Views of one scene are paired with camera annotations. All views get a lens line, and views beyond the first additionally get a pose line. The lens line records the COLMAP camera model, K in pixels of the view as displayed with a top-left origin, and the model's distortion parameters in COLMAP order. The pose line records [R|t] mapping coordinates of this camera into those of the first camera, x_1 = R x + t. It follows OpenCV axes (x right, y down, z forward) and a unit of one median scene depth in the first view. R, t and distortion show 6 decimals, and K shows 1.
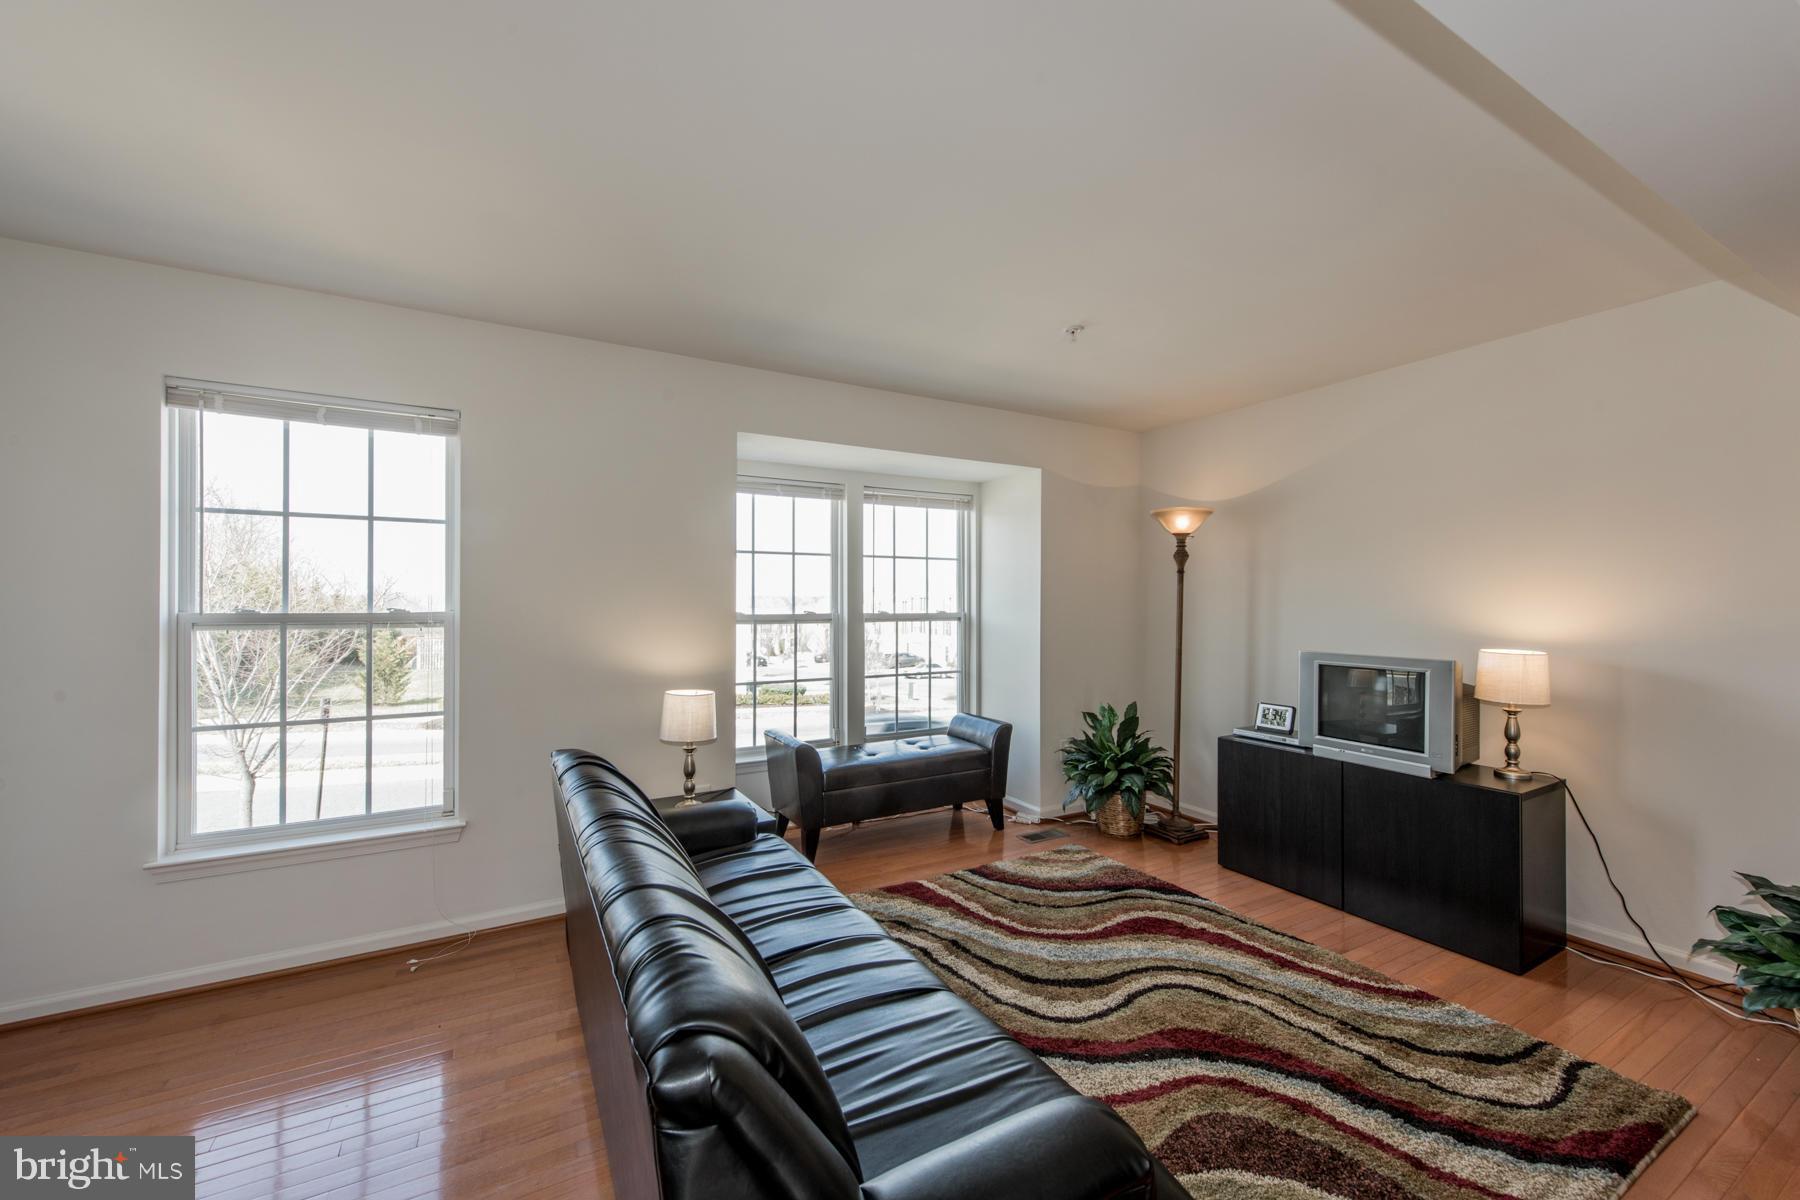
lens RADIAL K [[705.6, 0, 904.3], [0, 705.6, 602.6], [0, 0, 1]] dist [0.016450, -0.005068]
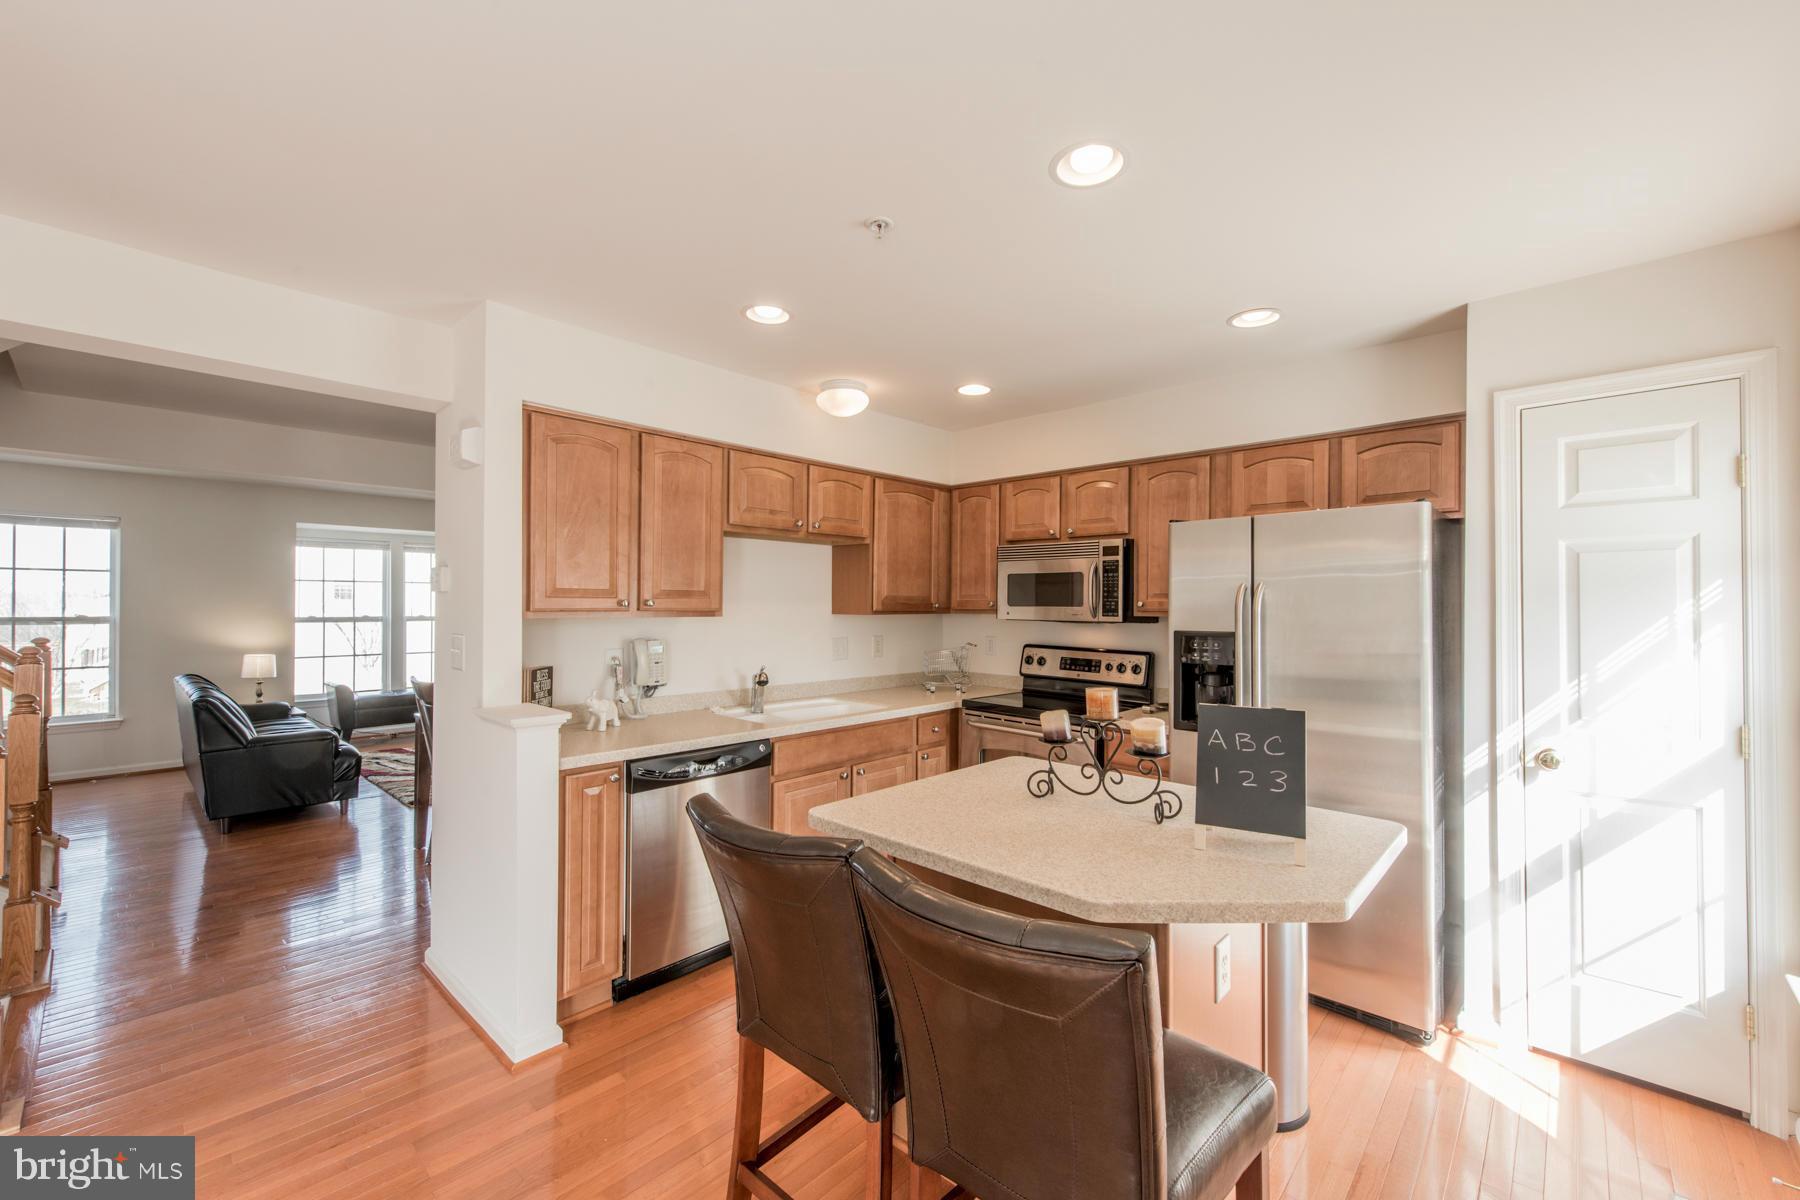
lens RADIAL K [[728.5, 0, 884.3], [0, 728.5, 603.0], [0, 0, 1]] dist [0.012213, -0.002329]
pose [[0.957146, 0.003704, 0.289583, 0.820036], [-0.003995, 0.999992, 0.000414, -0.033614], [-0.289579, -0.001553, 0.957153, -1.576973]]
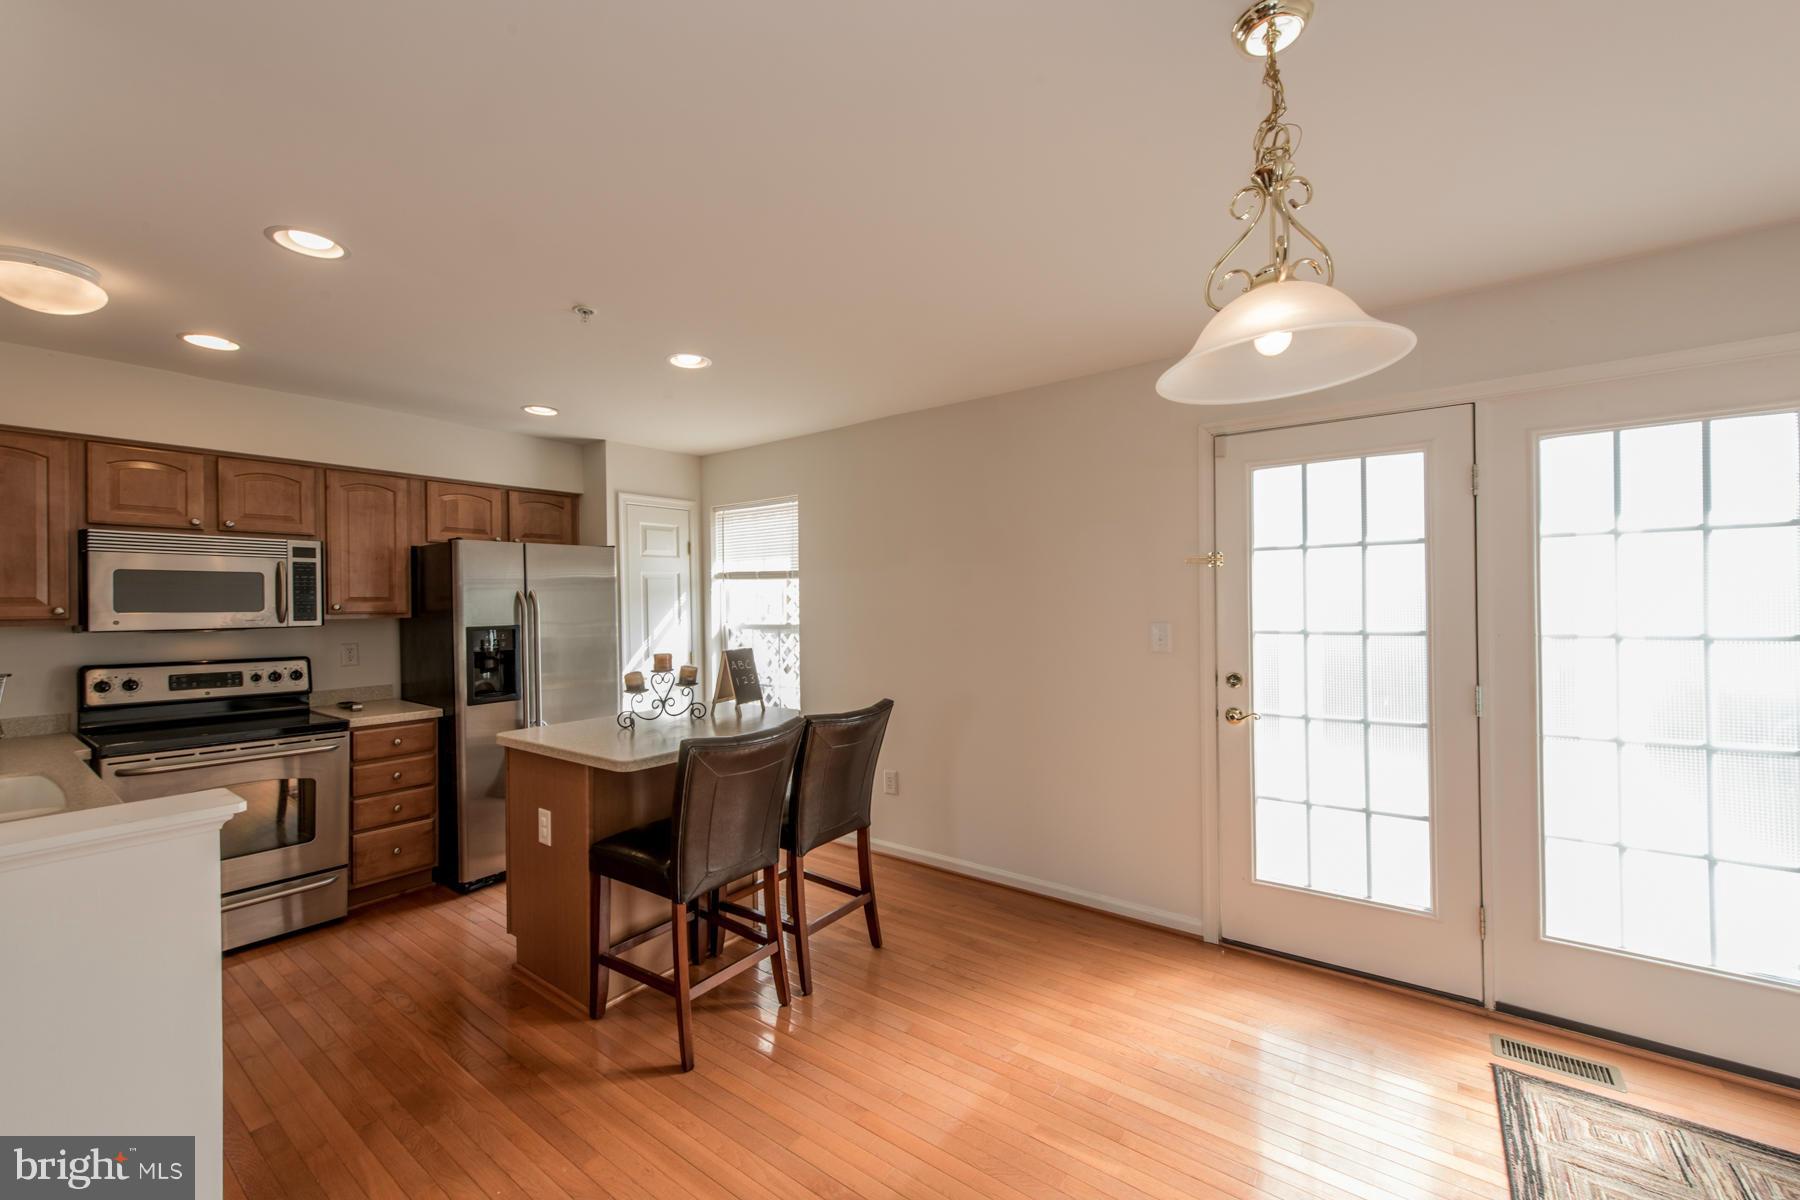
lens RADIAL K [[705.6, 0, 908.4], [0, 705.6, 602.8], [0, 0, 1]] dist [0.016450, -0.005068]
pose [[-0.409160, 0.002707, 0.912459, 0.093644], [0.010667, 0.999941, 0.001817, -0.032621], [-0.912401, 0.010476, -0.409164, -0.941819]]
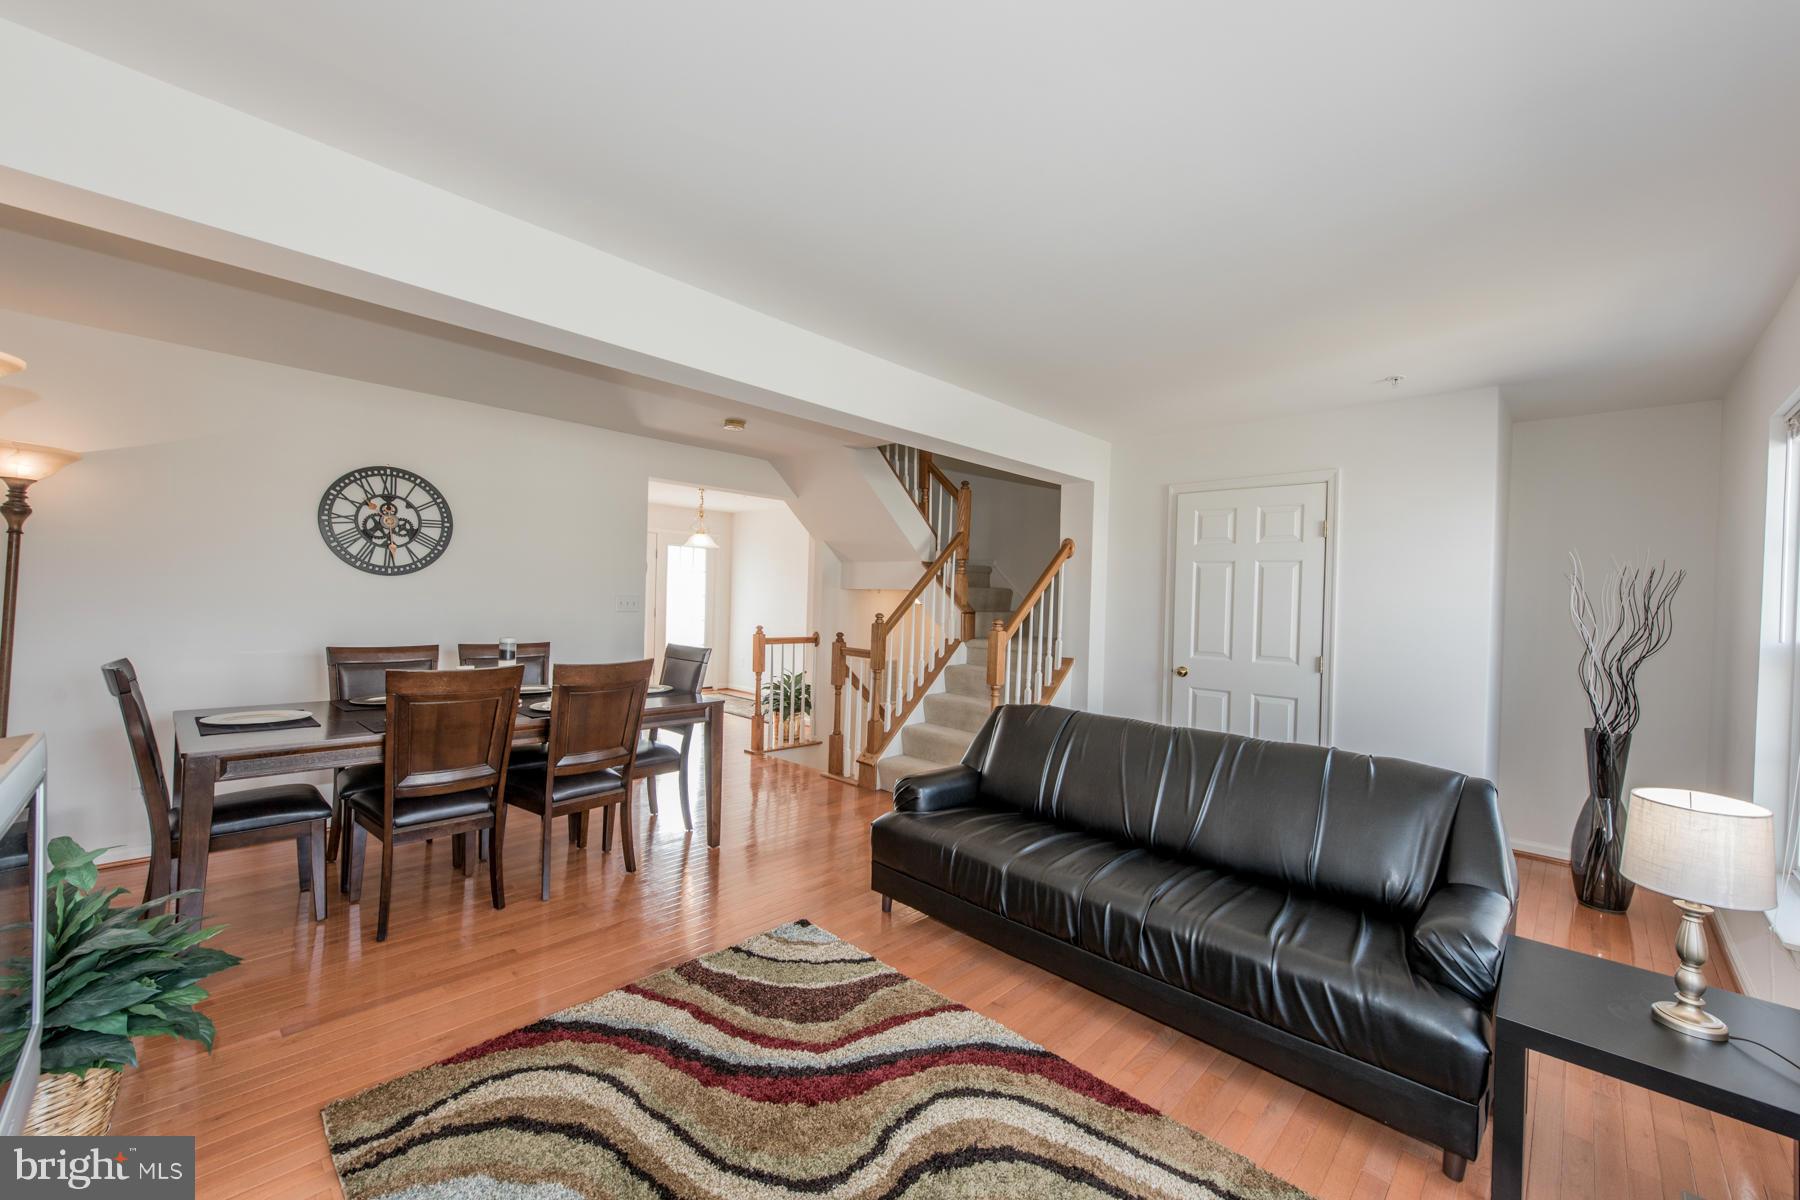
lens RADIAL K [[705.6, 0, 910.1], [0, 705.6, 594.2], [0, 0, 1]] dist [0.016450, -0.005068]
pose [[-0.959001, -0.033974, -0.281359, 0.413741], [-0.034014, 0.999410, -0.004743, -0.001718], [0.281354, 0.005022, -0.959591, 1.364504]]
